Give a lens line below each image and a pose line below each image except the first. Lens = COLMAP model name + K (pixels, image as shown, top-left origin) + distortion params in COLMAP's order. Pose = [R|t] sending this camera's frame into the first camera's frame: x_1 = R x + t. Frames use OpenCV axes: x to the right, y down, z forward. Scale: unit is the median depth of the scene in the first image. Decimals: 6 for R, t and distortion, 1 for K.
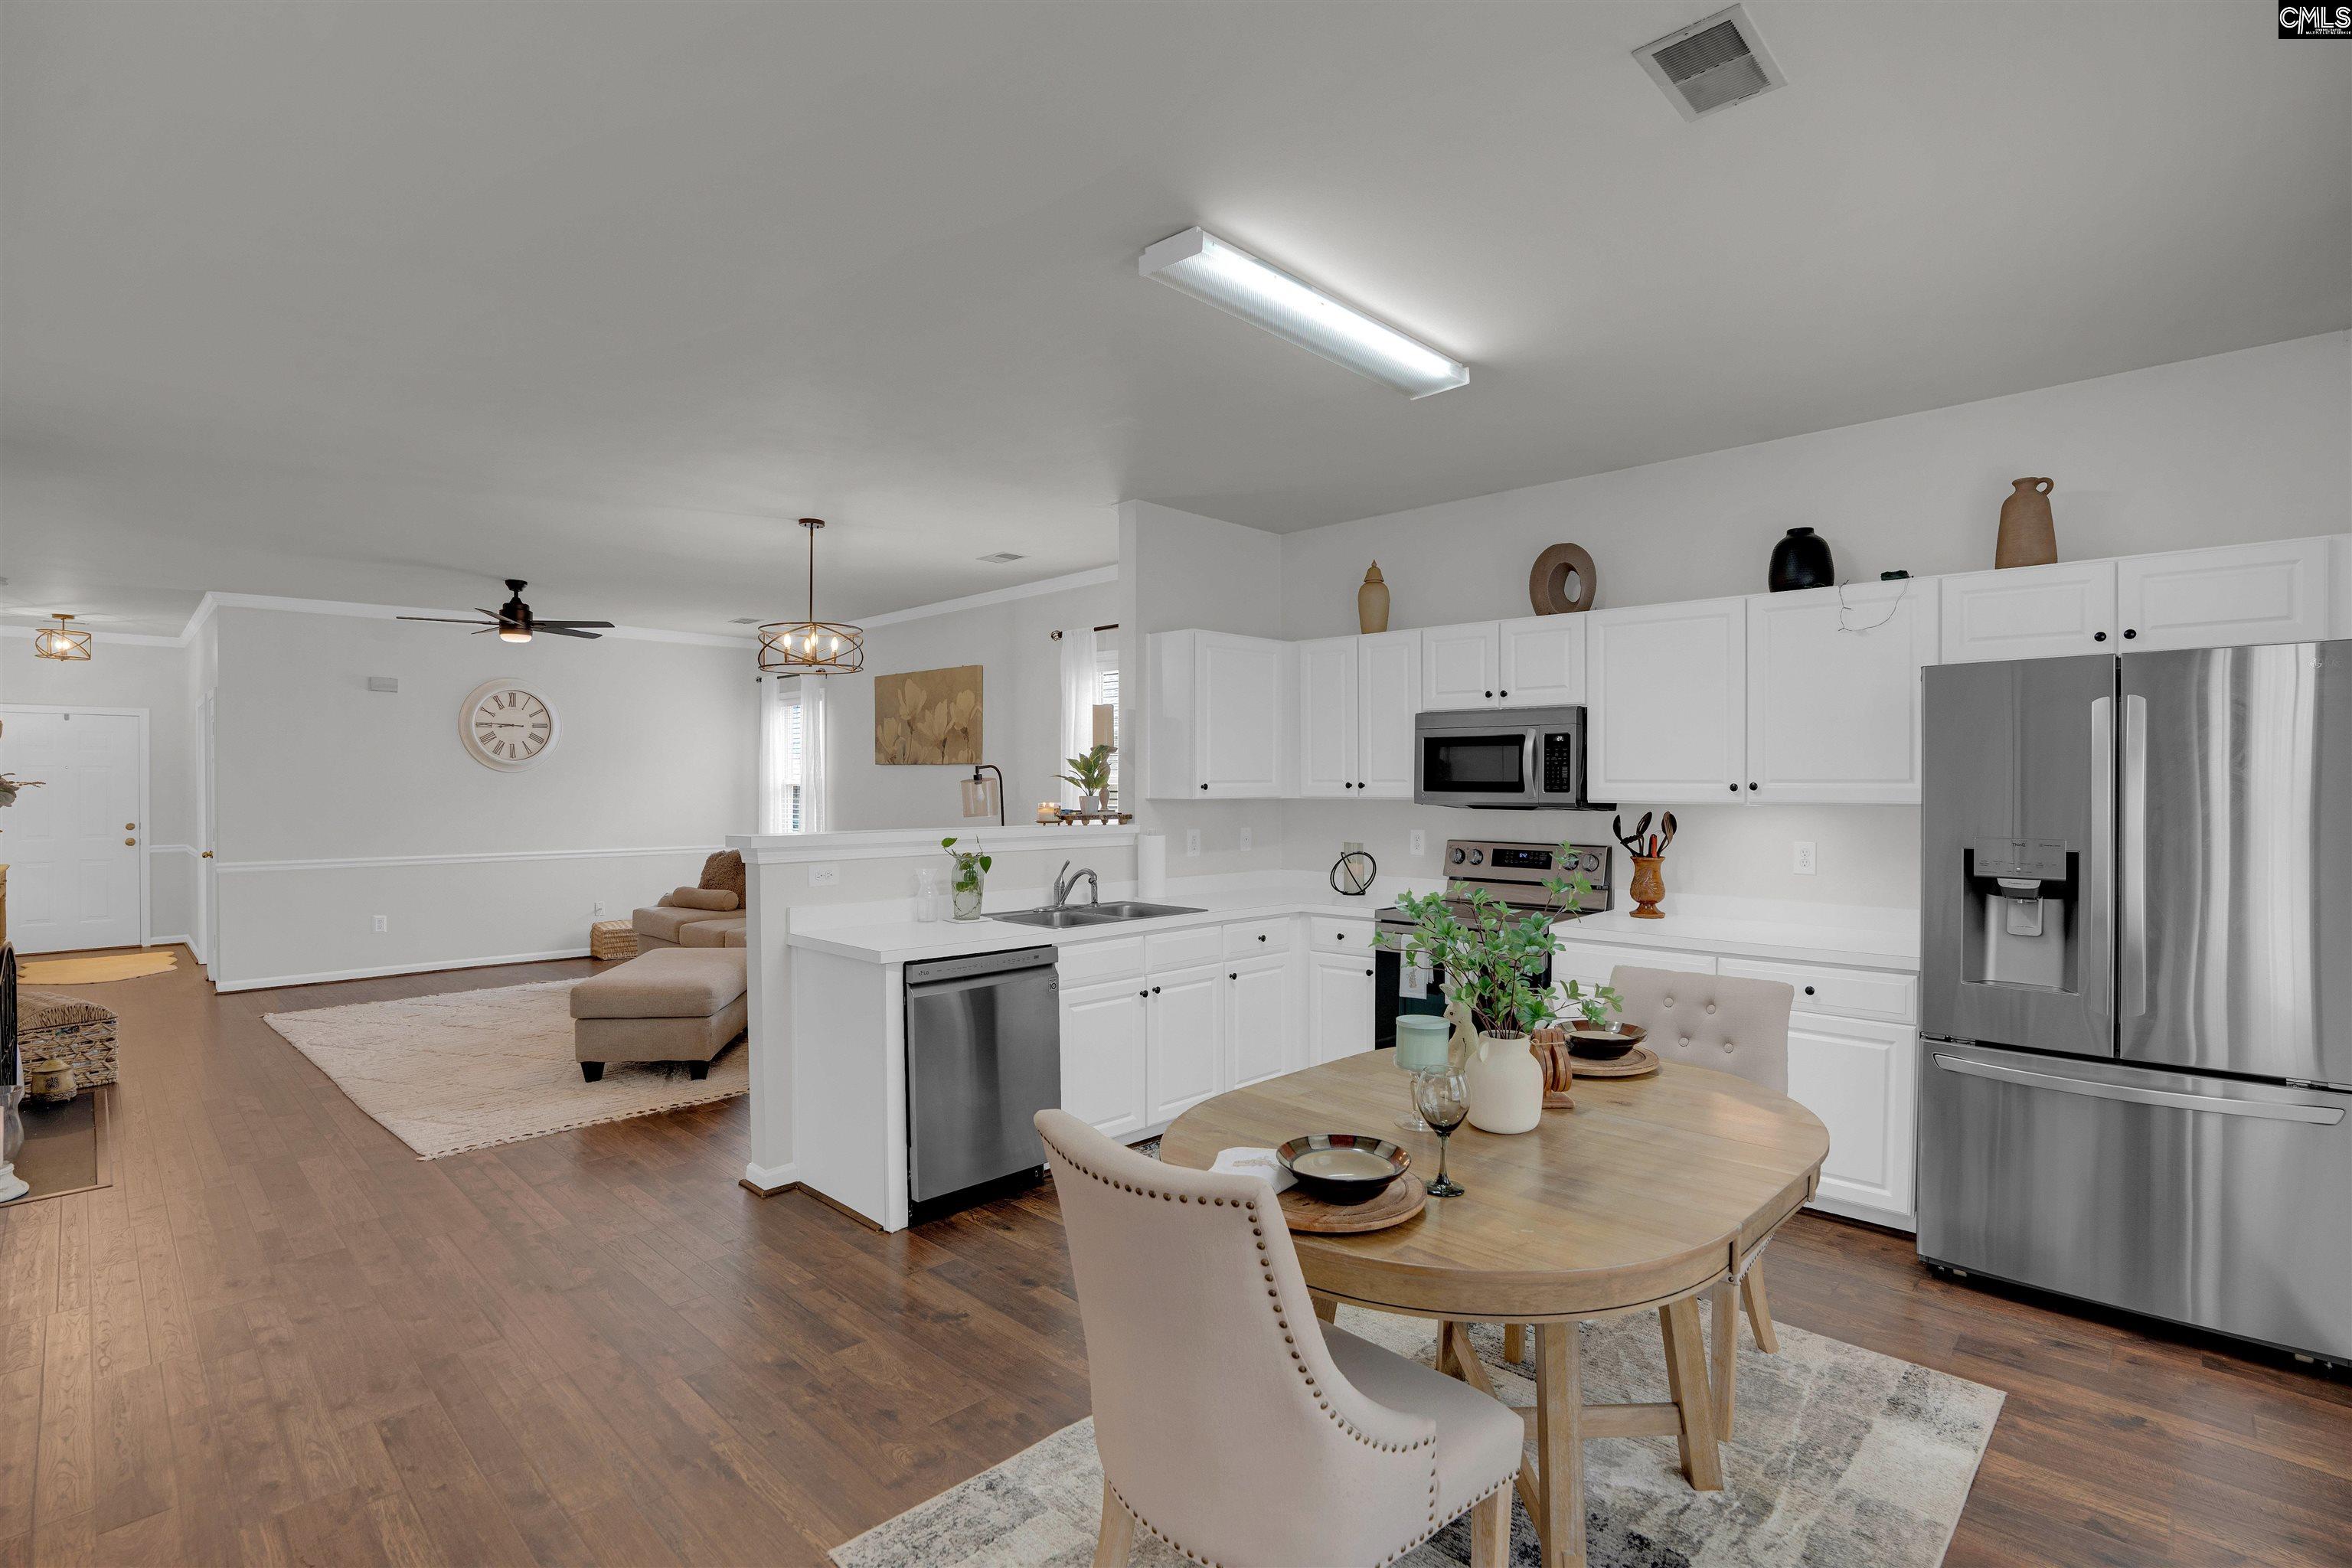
lens RADIAL K [[1095.1, 0, 1173.2], [0, 1095.1, 775.3], [0, 0, 1]] dist [-0.083074, 0.028026]
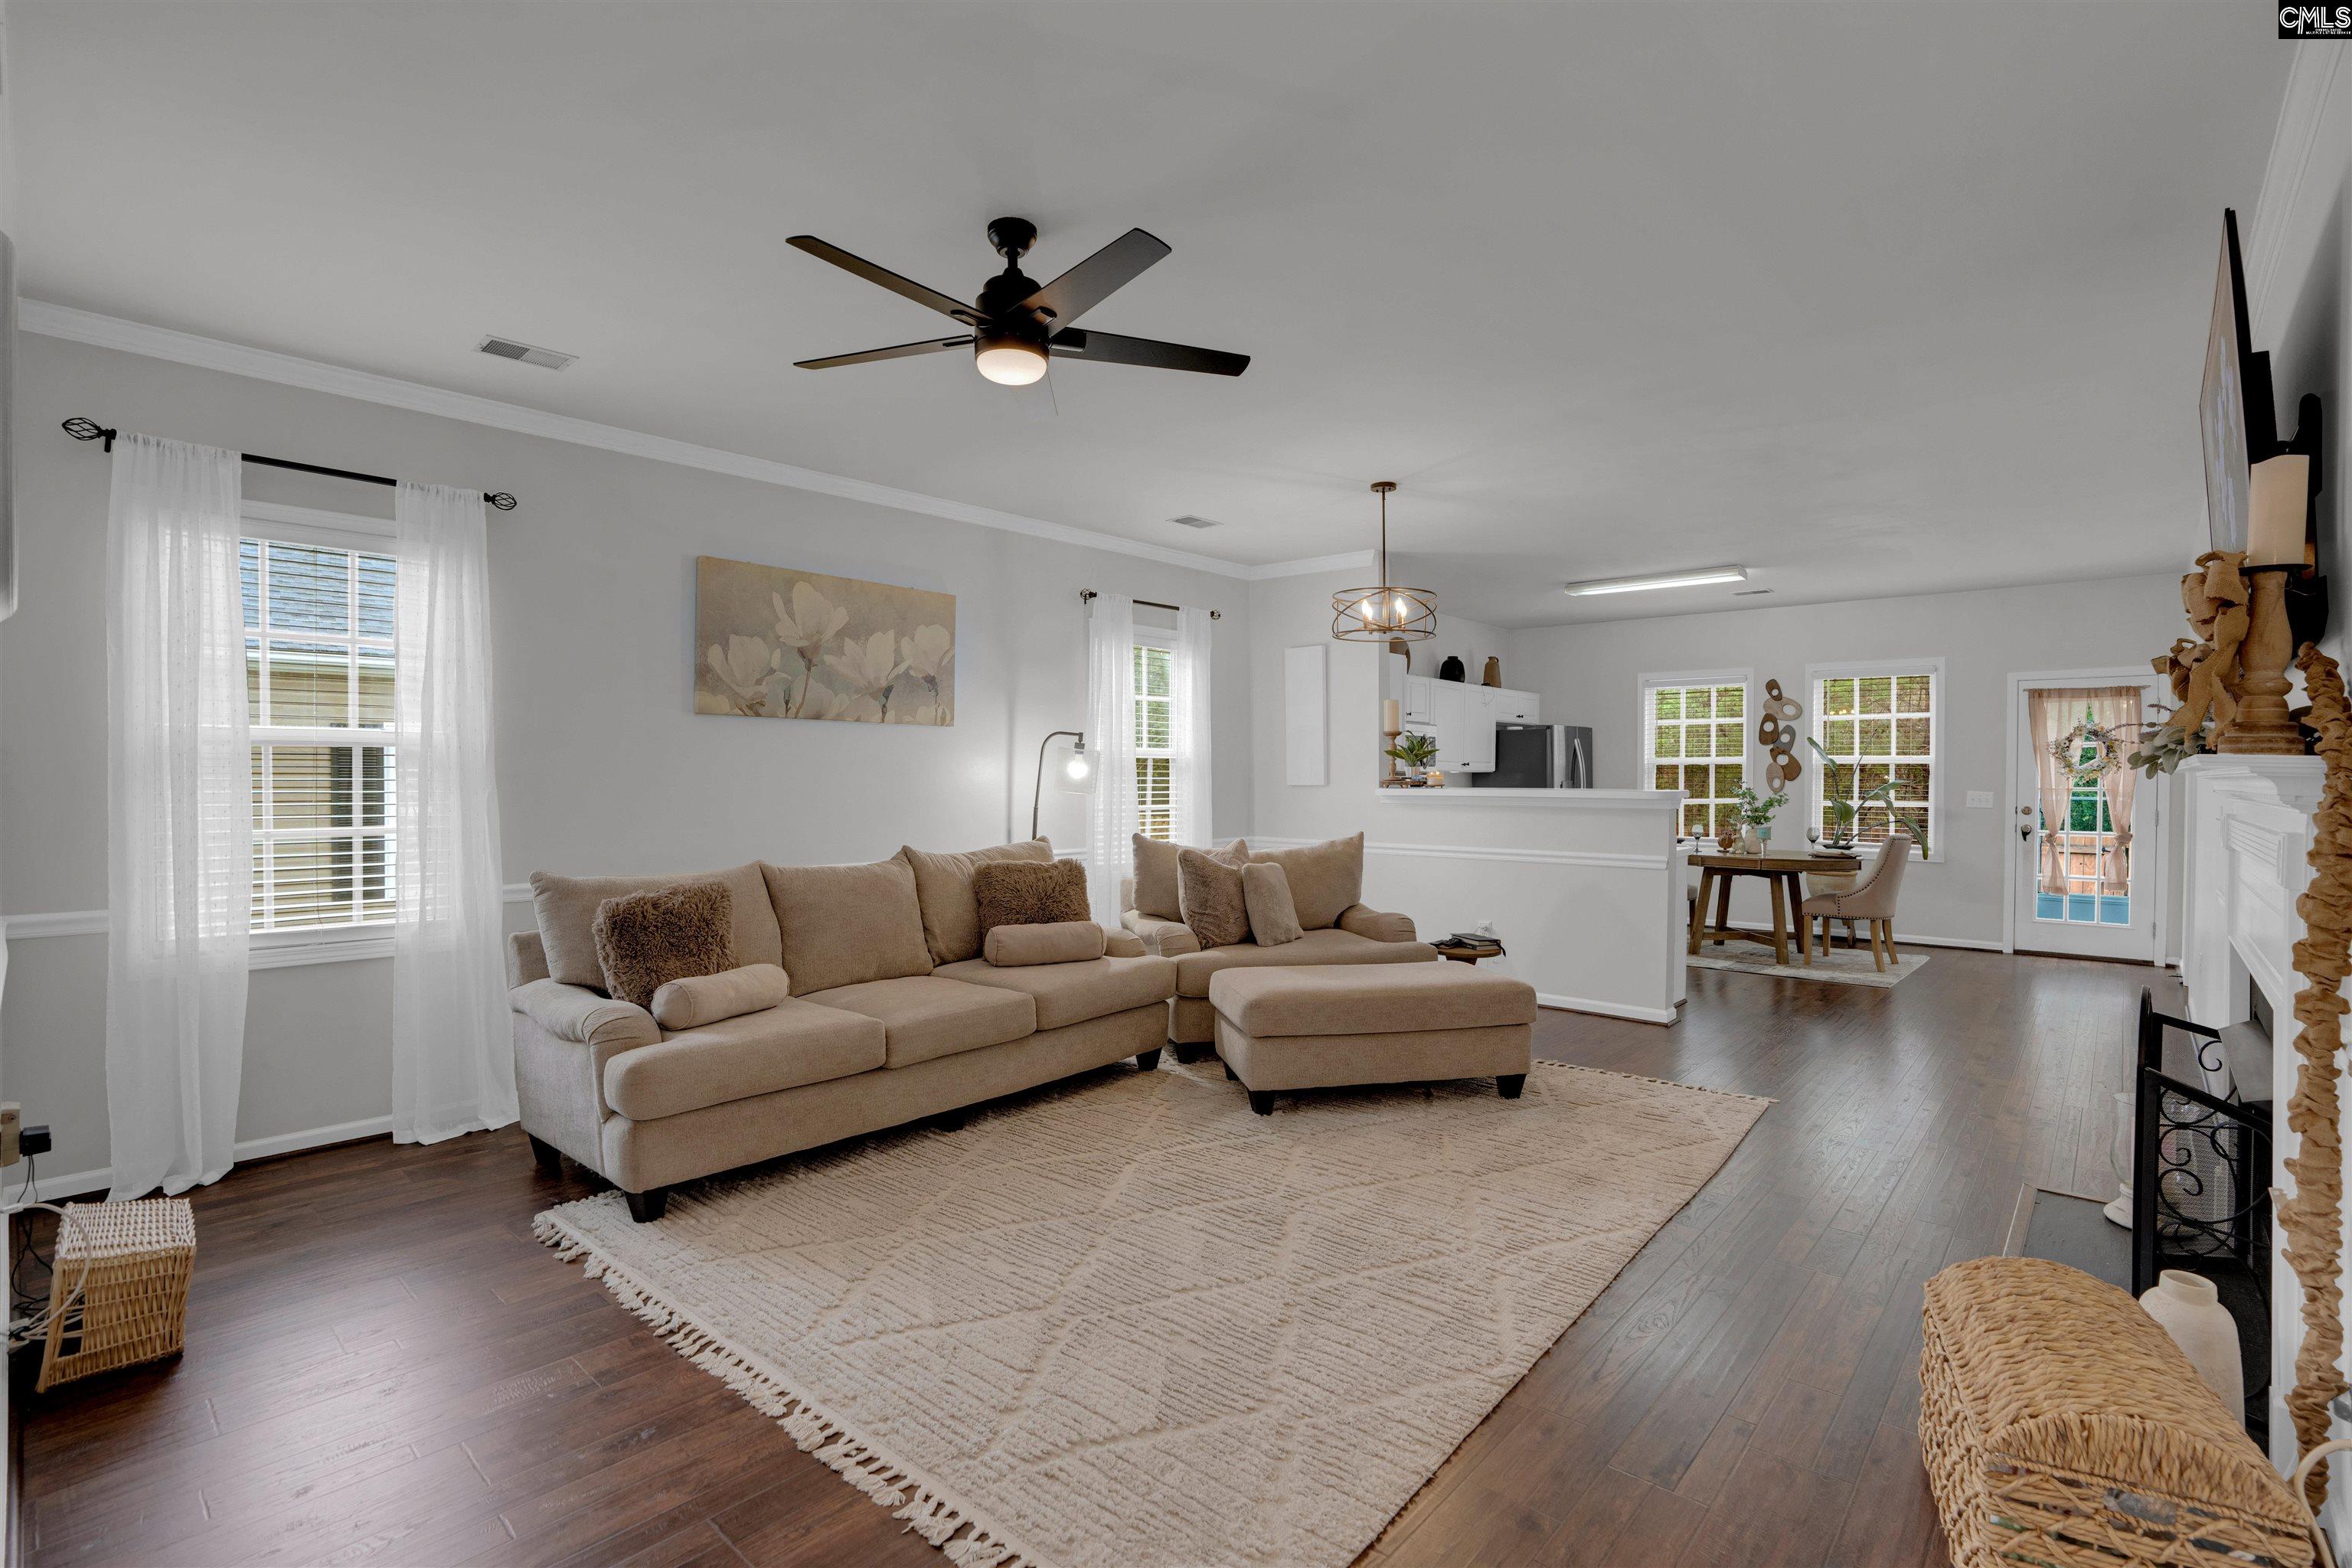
lens RADIAL K [[1113.8, 0, 1163.8], [0, 1113.8, 783.5], [0, 0, 1]] dist [-0.082695, 0.036645]
pose [[-0.041843, -0.006597, 0.999102, -0.938153], [-0.009590, 0.999935, 0.006201, 0.022602], [-0.999078, -0.009322, -0.041904, 0.872530]]
